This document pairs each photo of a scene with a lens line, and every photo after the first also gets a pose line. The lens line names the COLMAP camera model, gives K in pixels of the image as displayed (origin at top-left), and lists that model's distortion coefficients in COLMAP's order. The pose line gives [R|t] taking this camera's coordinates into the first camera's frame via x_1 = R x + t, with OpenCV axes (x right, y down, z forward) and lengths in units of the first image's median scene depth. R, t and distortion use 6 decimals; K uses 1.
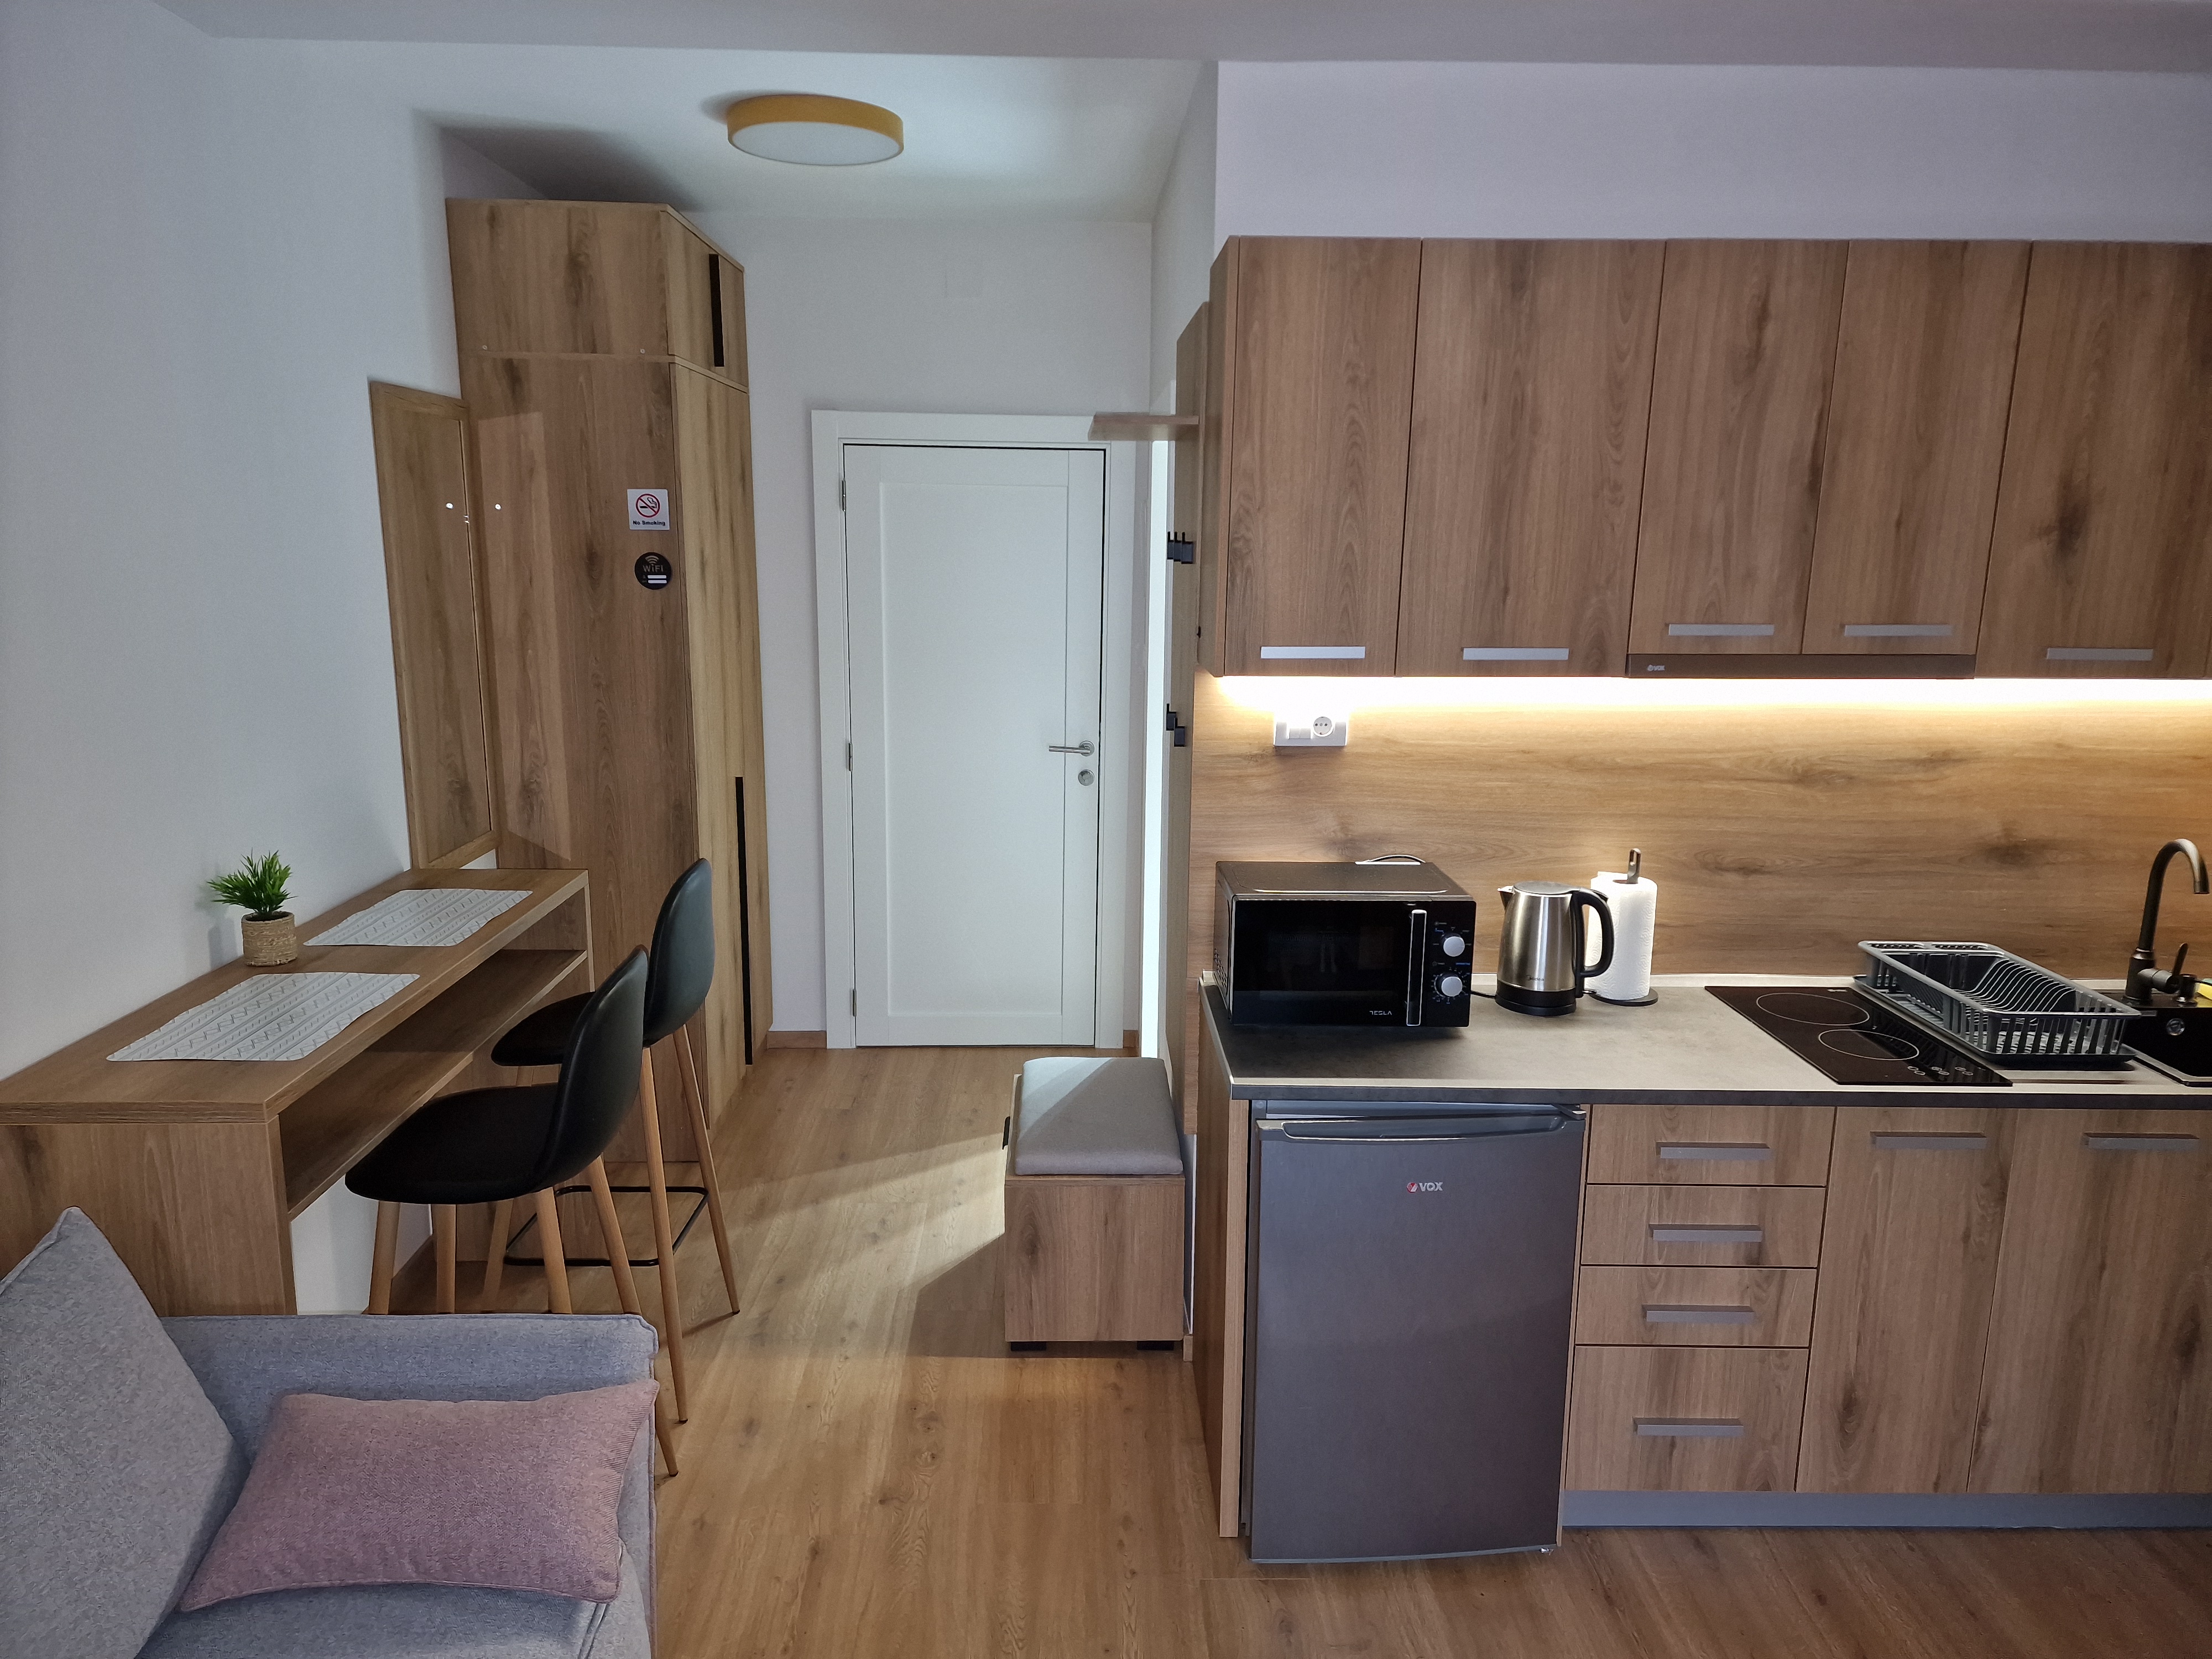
lens RADIAL K [[1492.2, 0, 1106.0], [0, 1492.2, 829.5], [0, 0, 1]] dist [0.093382, -0.086300]
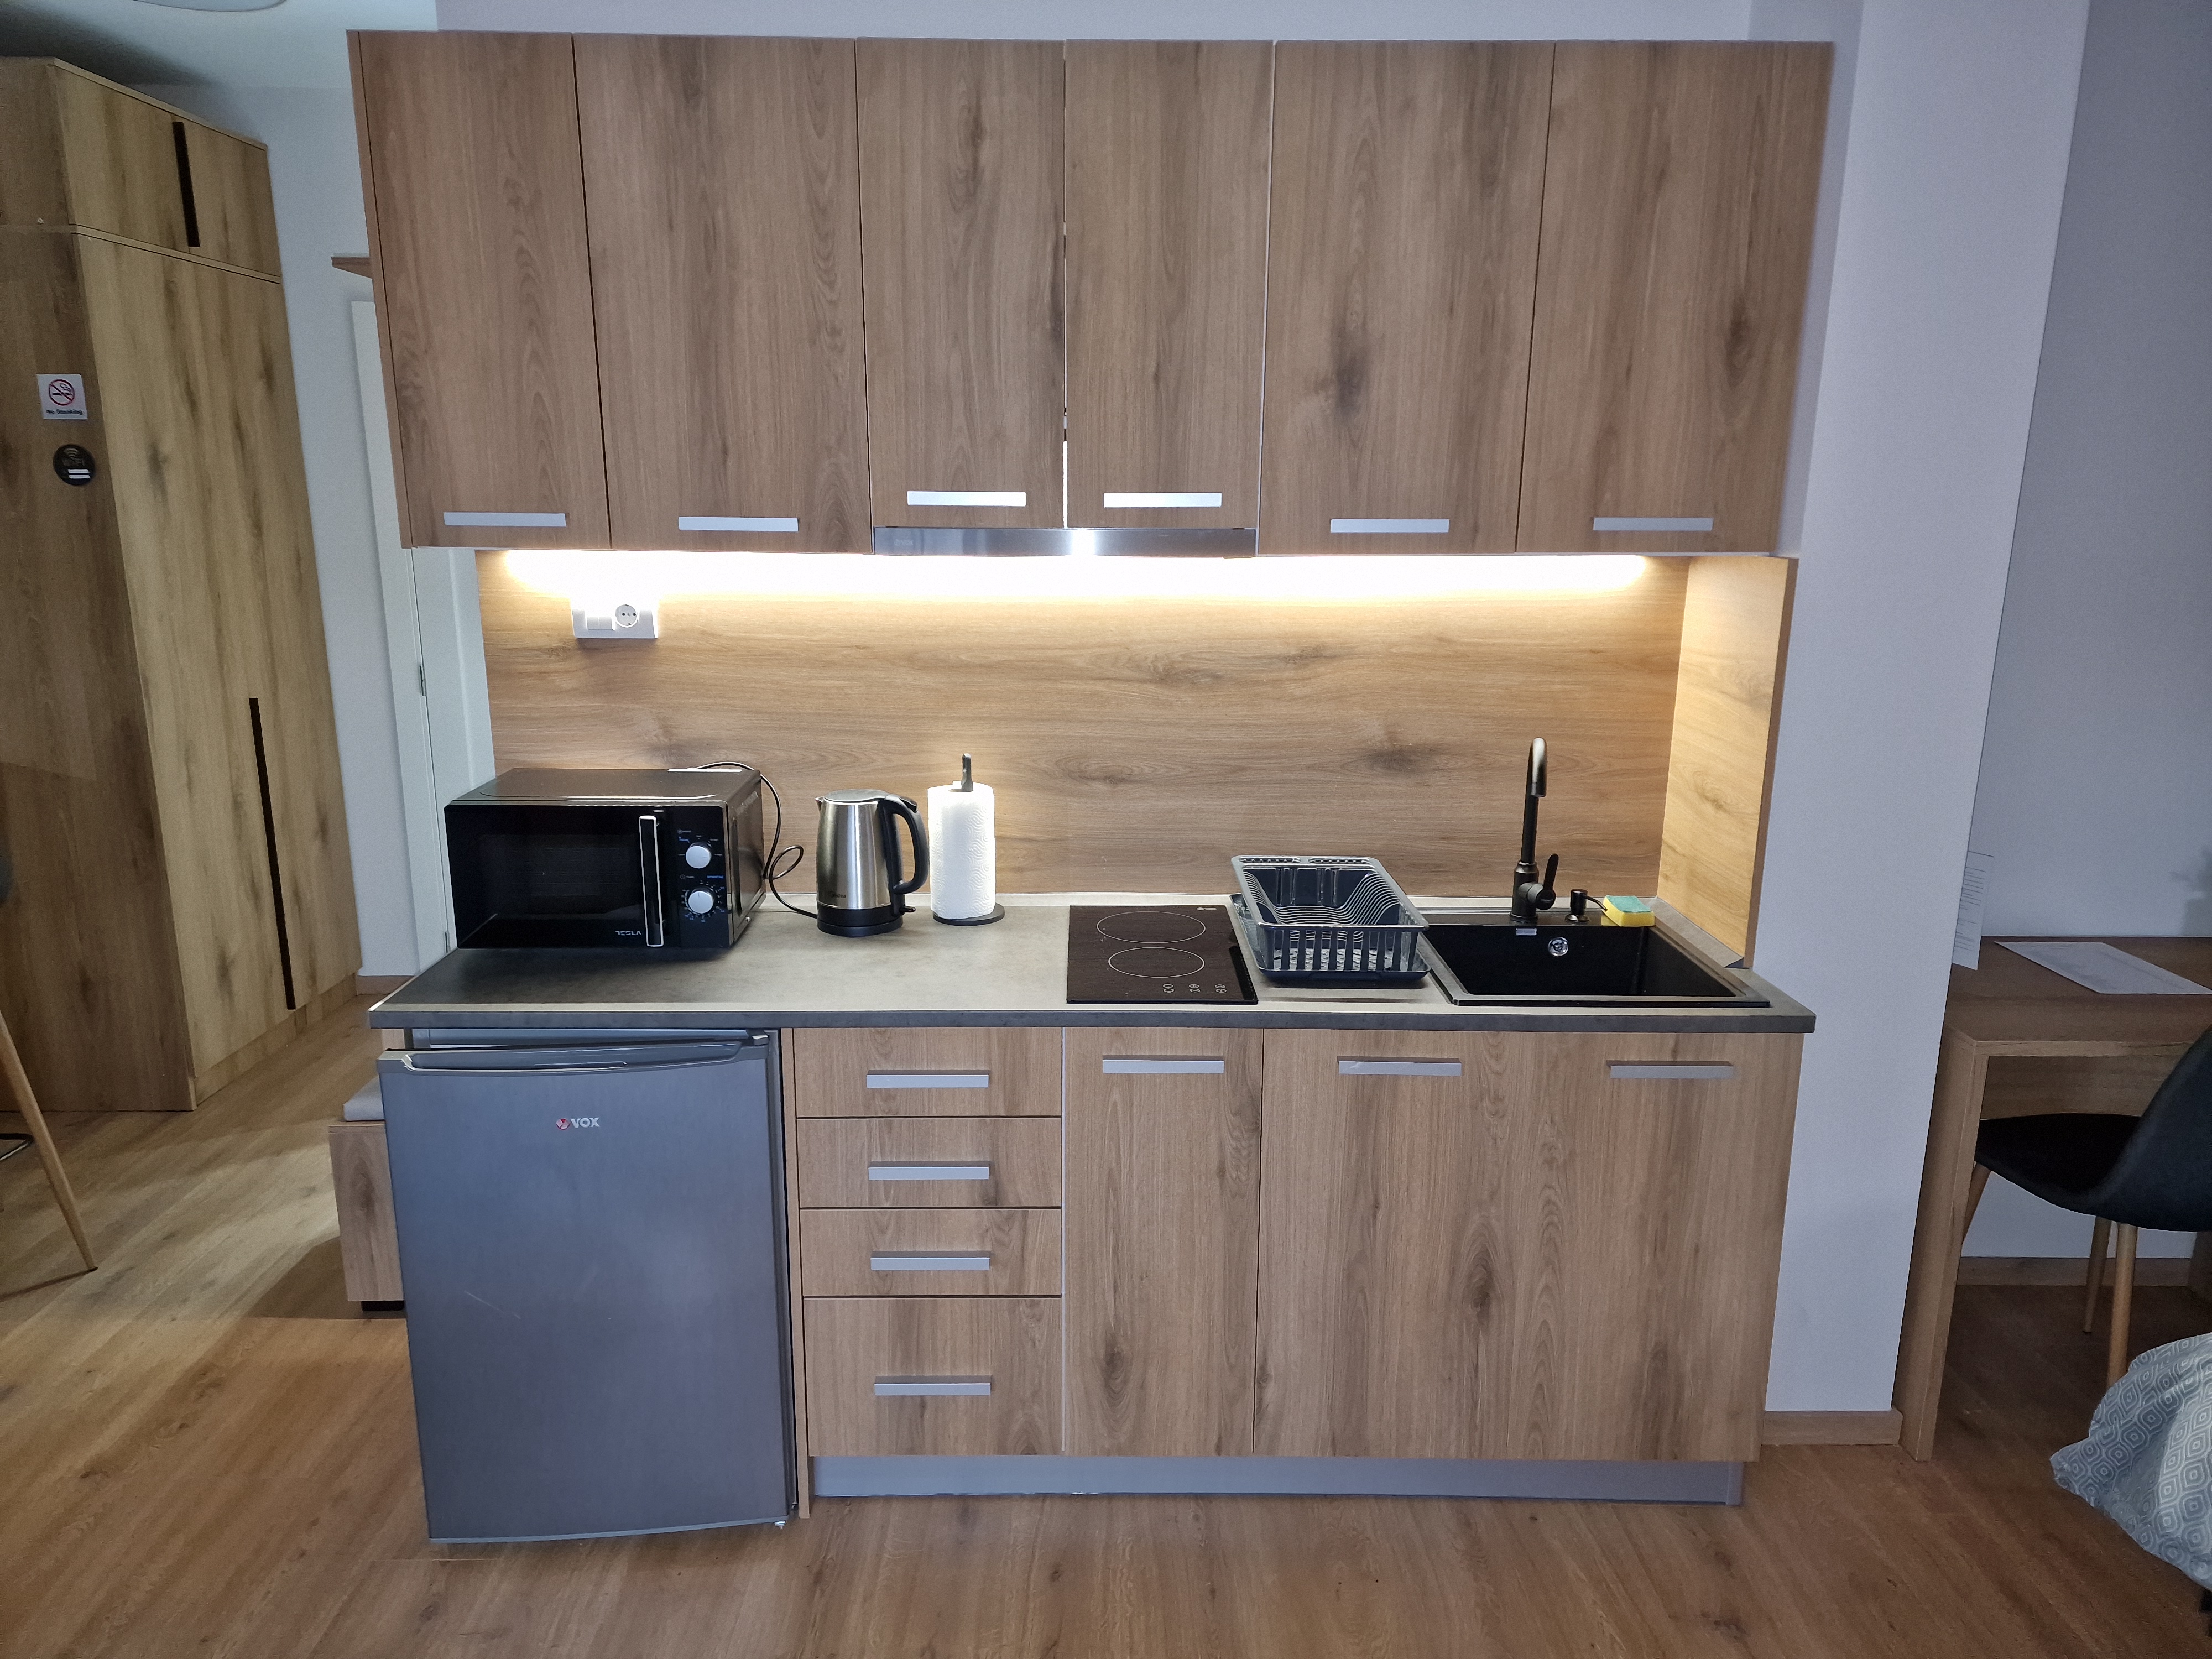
lens RADIAL K [[1493.8, 0, 1099.6], [0, 1493.8, 832.4], [0, 0, 1]] dist [0.093967, -0.078801]
pose [[0.999888, -0.001201, -0.014893, 0.488881], [0.001557, 0.999714, 0.023877, 0.043036], [0.014860, -0.023897, 0.999604, 0.111774]]
